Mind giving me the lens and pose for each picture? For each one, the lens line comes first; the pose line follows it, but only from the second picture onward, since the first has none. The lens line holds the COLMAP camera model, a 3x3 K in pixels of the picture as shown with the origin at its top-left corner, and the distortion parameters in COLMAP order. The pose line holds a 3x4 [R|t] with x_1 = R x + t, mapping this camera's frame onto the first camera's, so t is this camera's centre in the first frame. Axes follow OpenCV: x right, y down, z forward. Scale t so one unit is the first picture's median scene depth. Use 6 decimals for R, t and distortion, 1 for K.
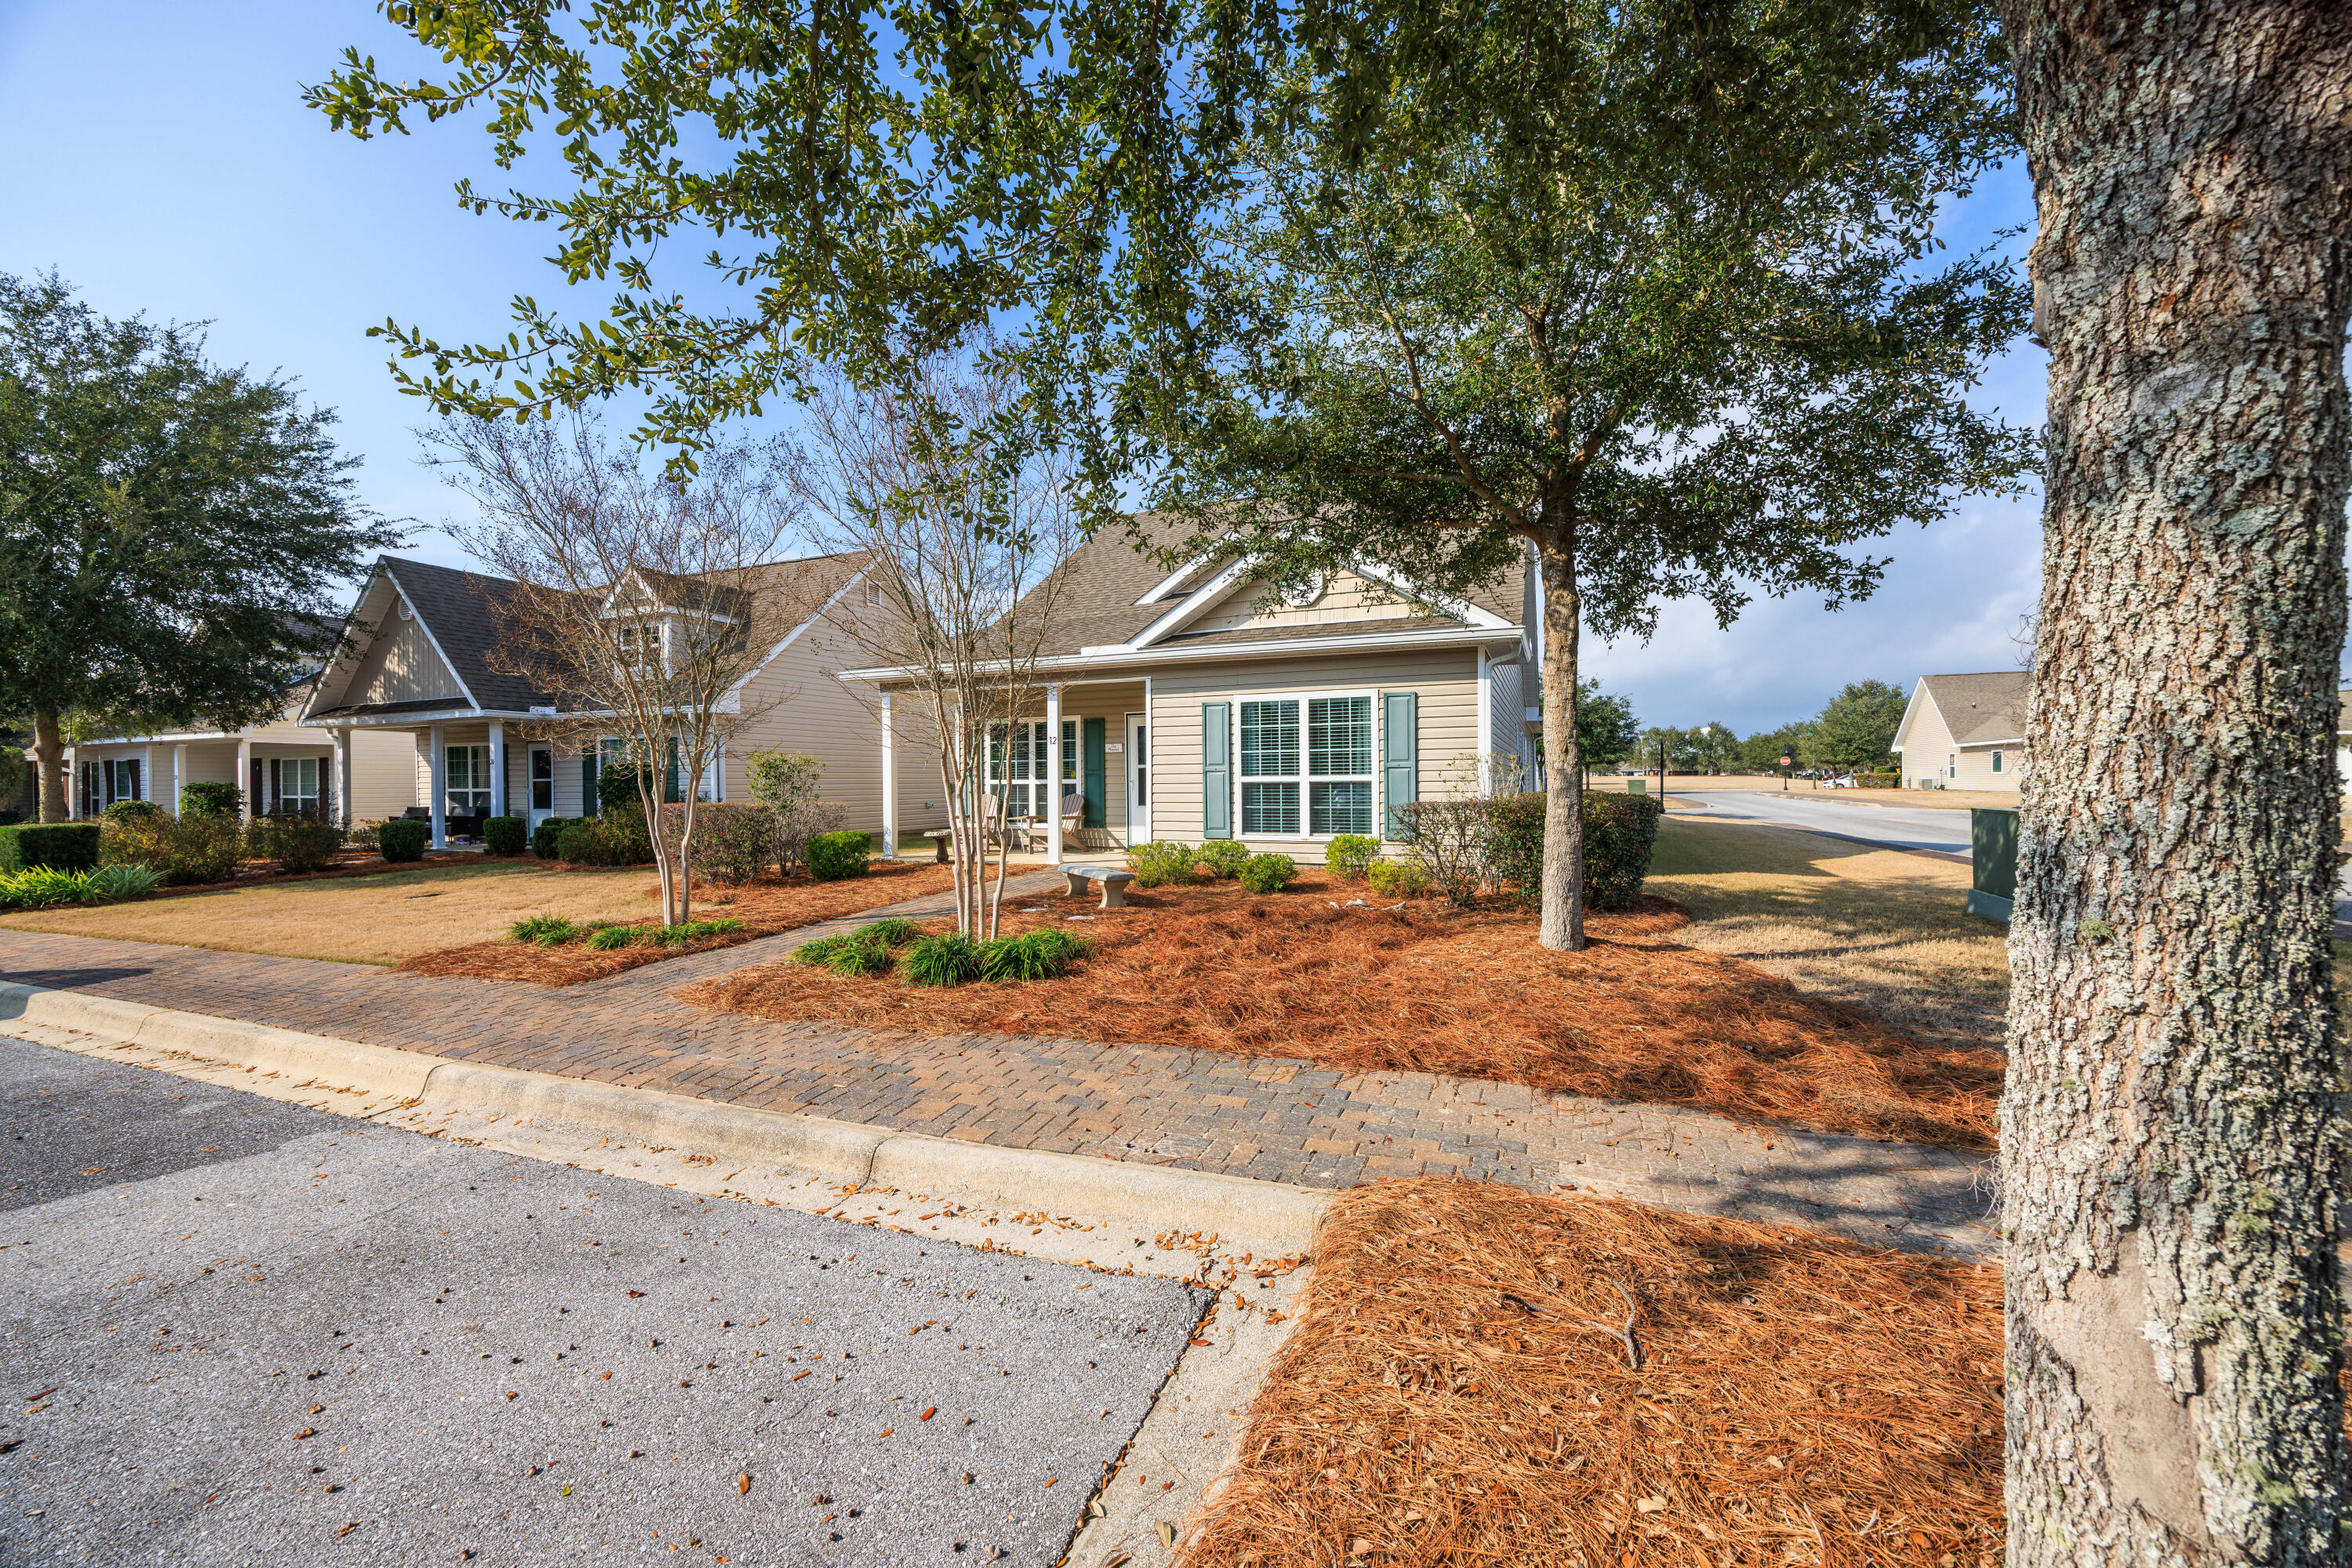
lens RADIAL K [[907.8, 0, 1173.6], [0, 907.8, 790.4], [0, 0, 1]] dist [0.000775, 0.000080]
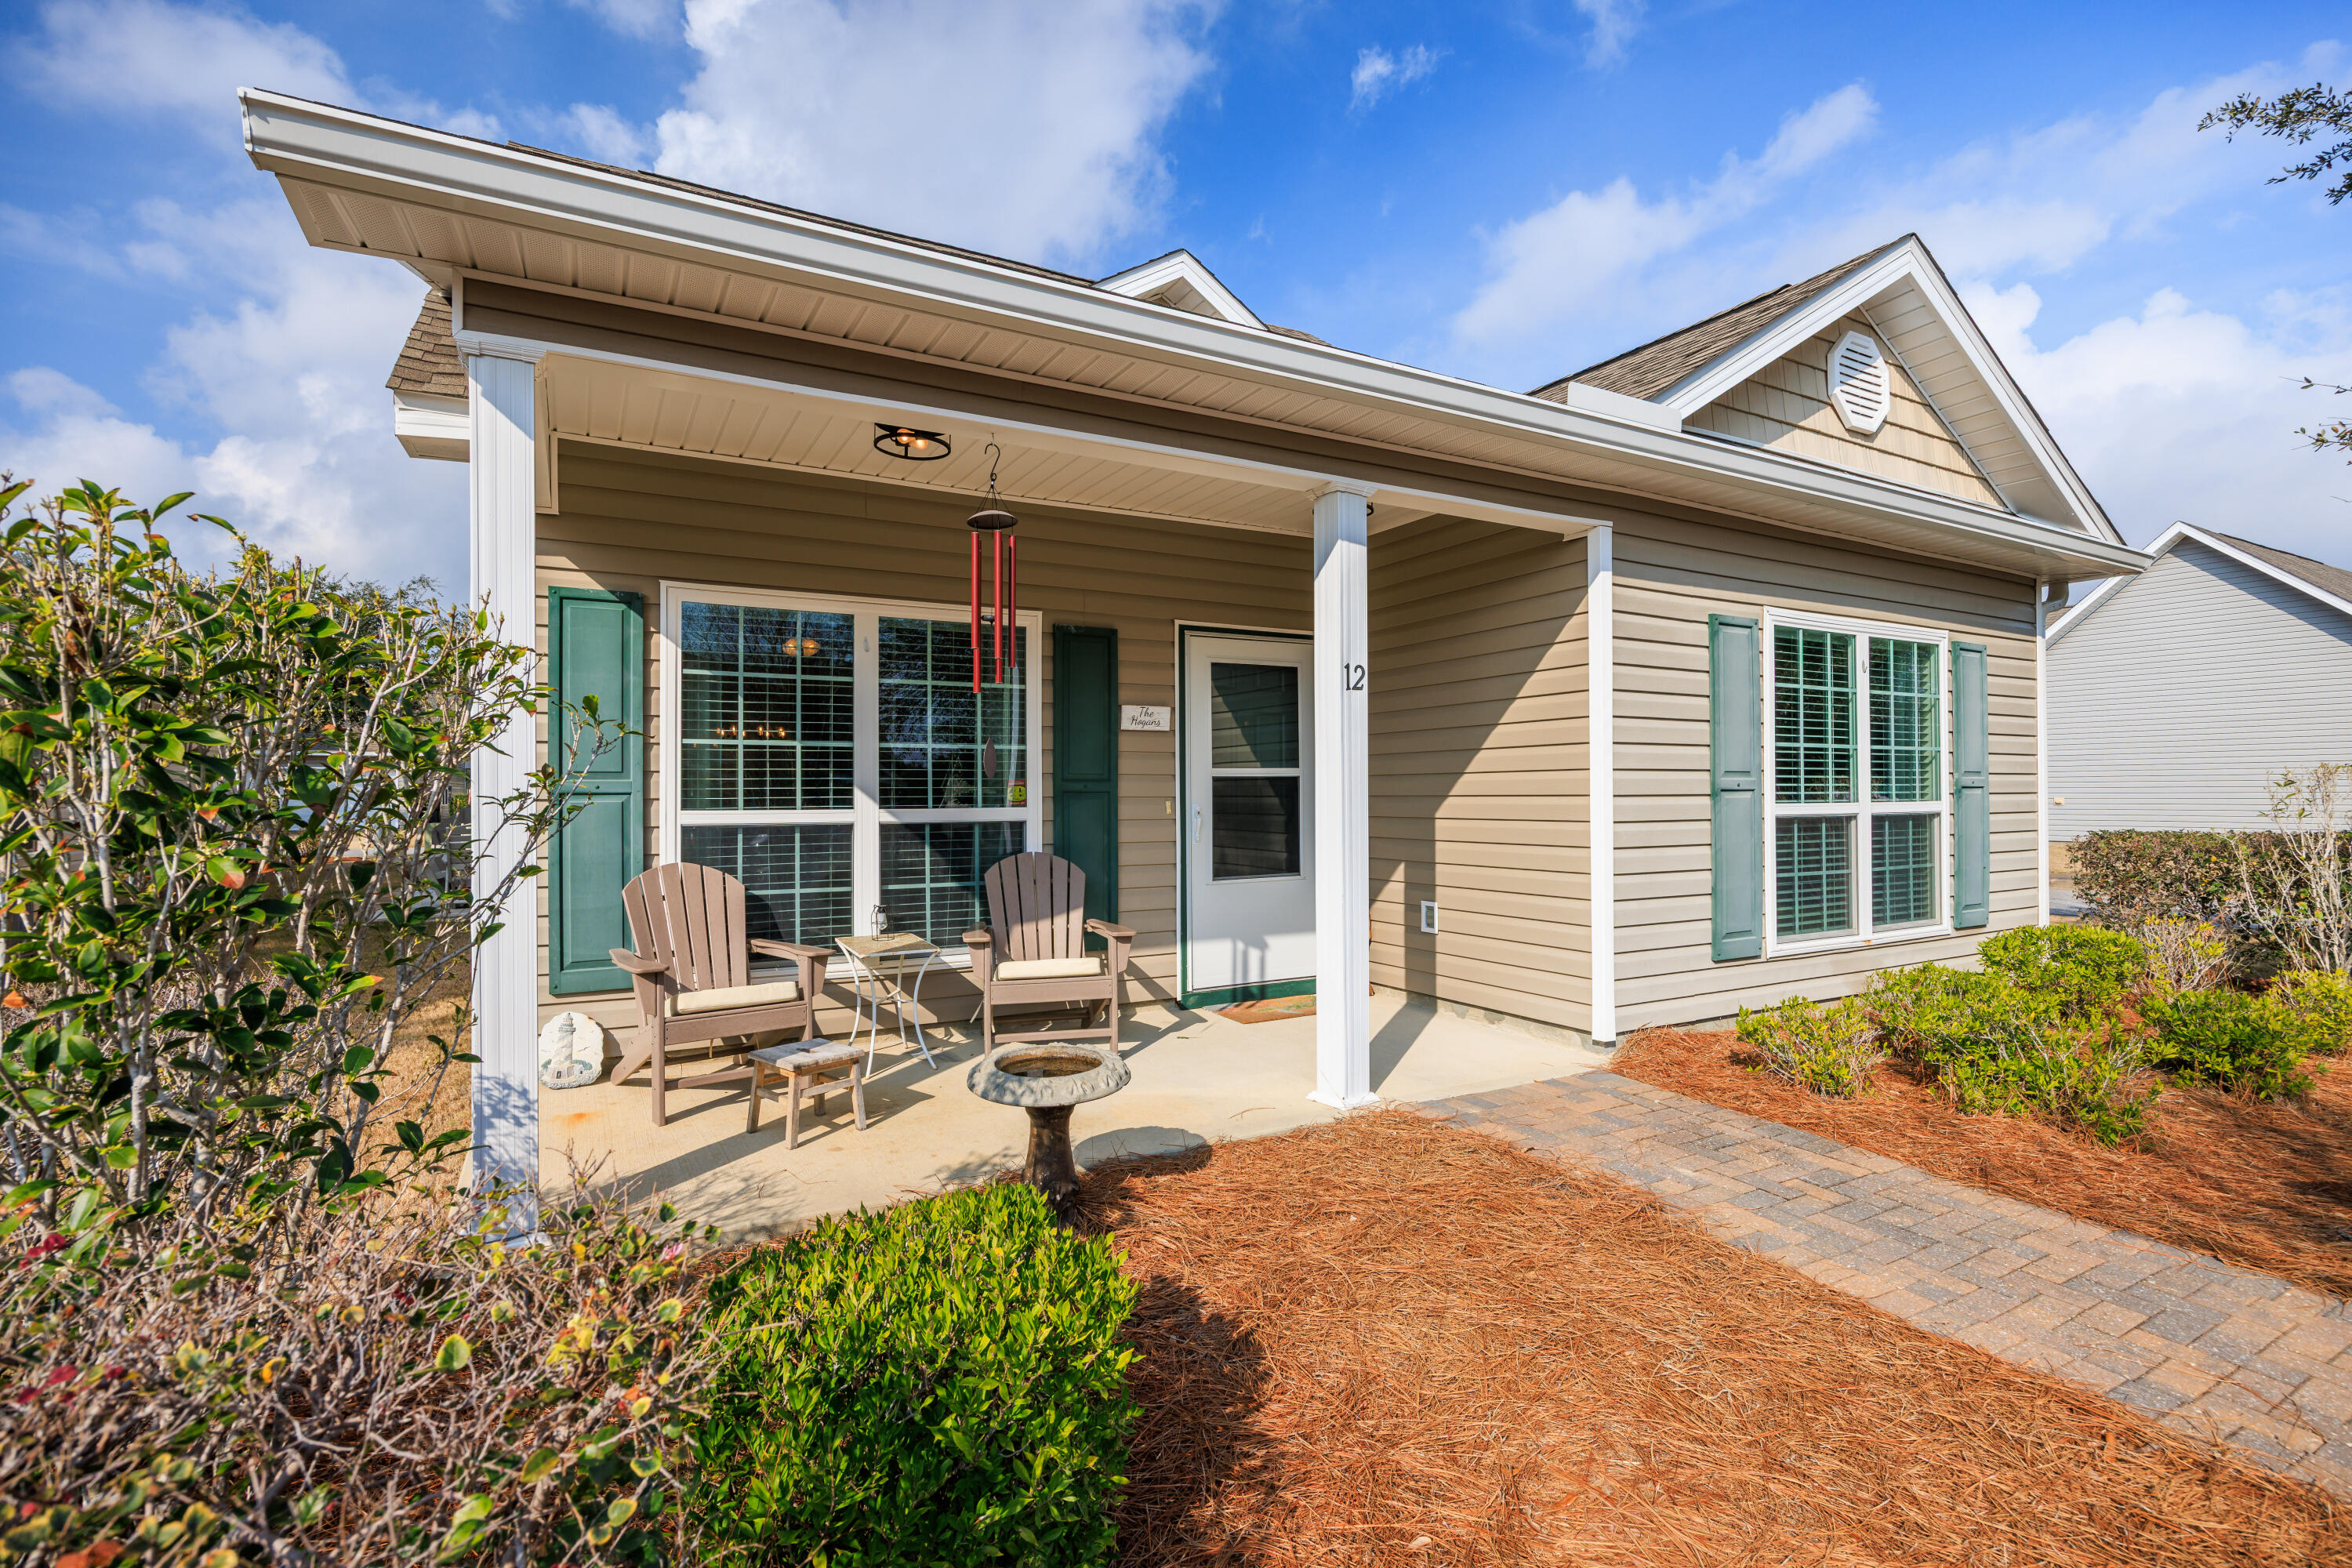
lens RADIAL K [[1084.8, 0, 1183.3], [0, 1084.8, 775.4], [0, 0, 1]] dist [-0.004838, 0.000133]
pose [[0.607283, 0.015430, 0.794336, -0.567872], [0.005994, 0.999694, -0.024002, -0.020933], [-0.794463, 0.019338, 0.607005, 1.071774]]
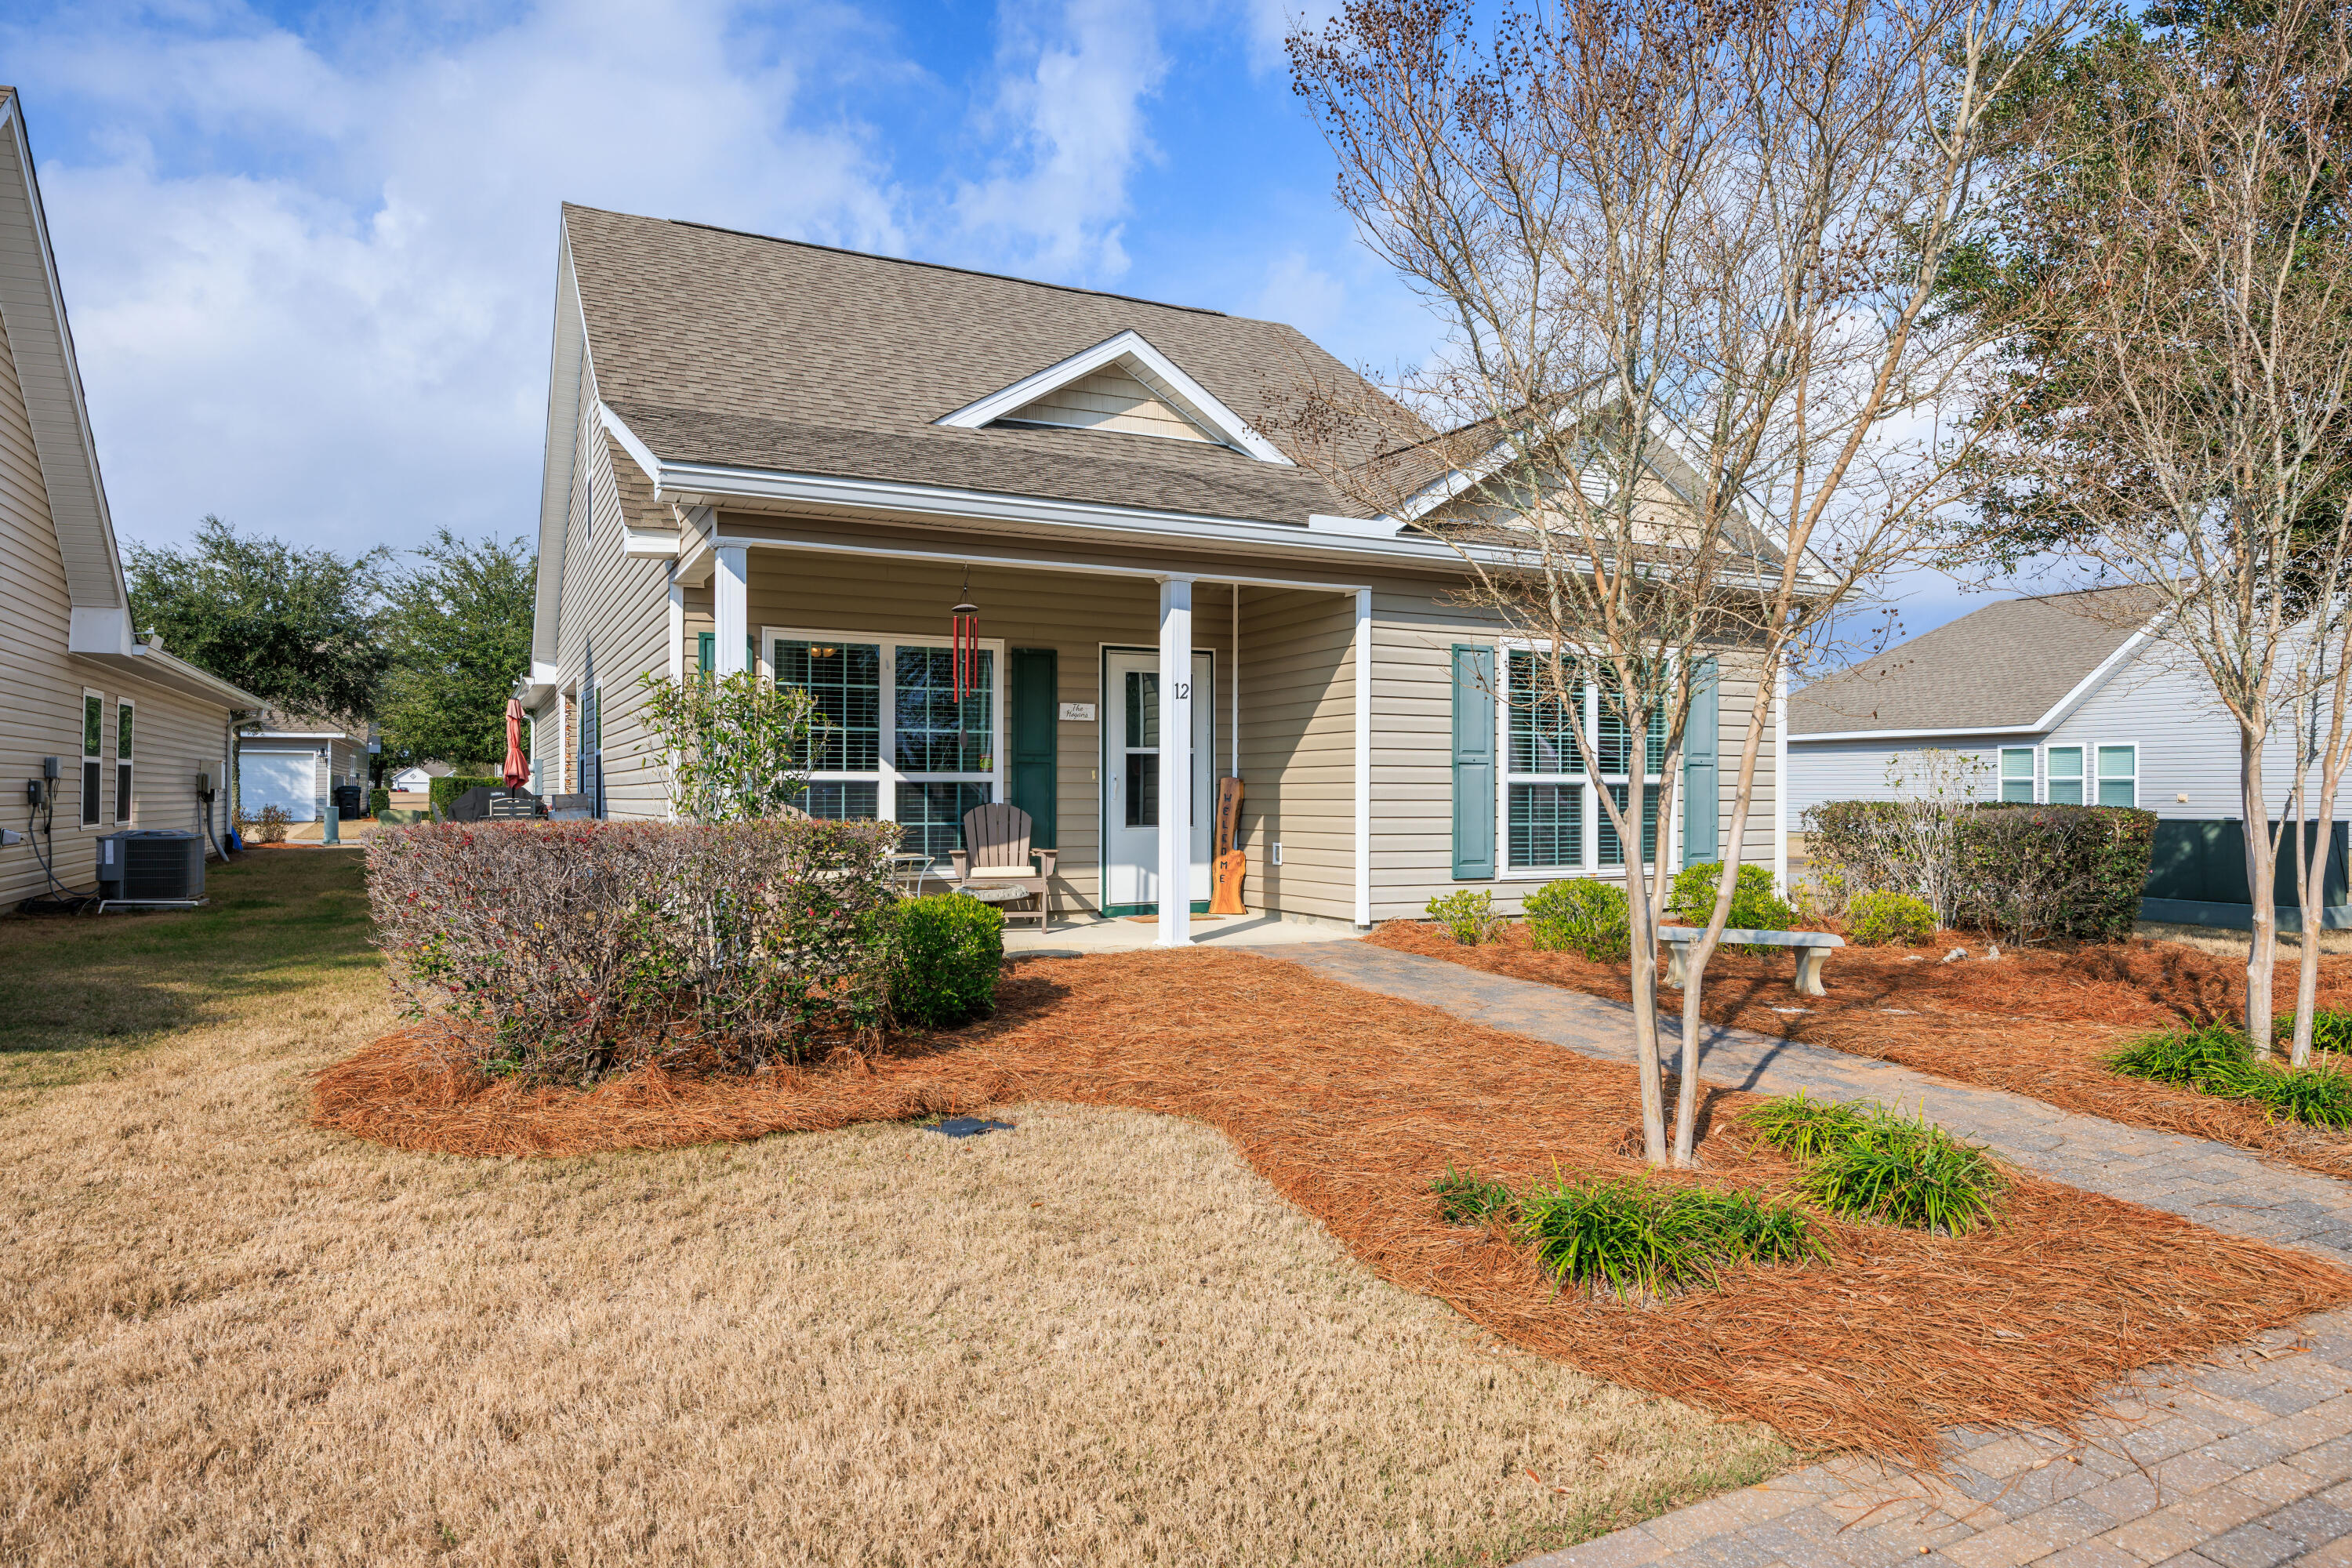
lens RADIAL K [[1424.9, 0, 1174.6], [0, 1424.9, 792.1], [0, 0, 1]] dist [0.002999, -0.000039]
pose [[0.646577, 0.007500, 0.762812, -0.919781], [-0.001284, 0.999961, -0.008743, 0.006429], [-0.762848, 0.004674, 0.646561, 0.657510]]
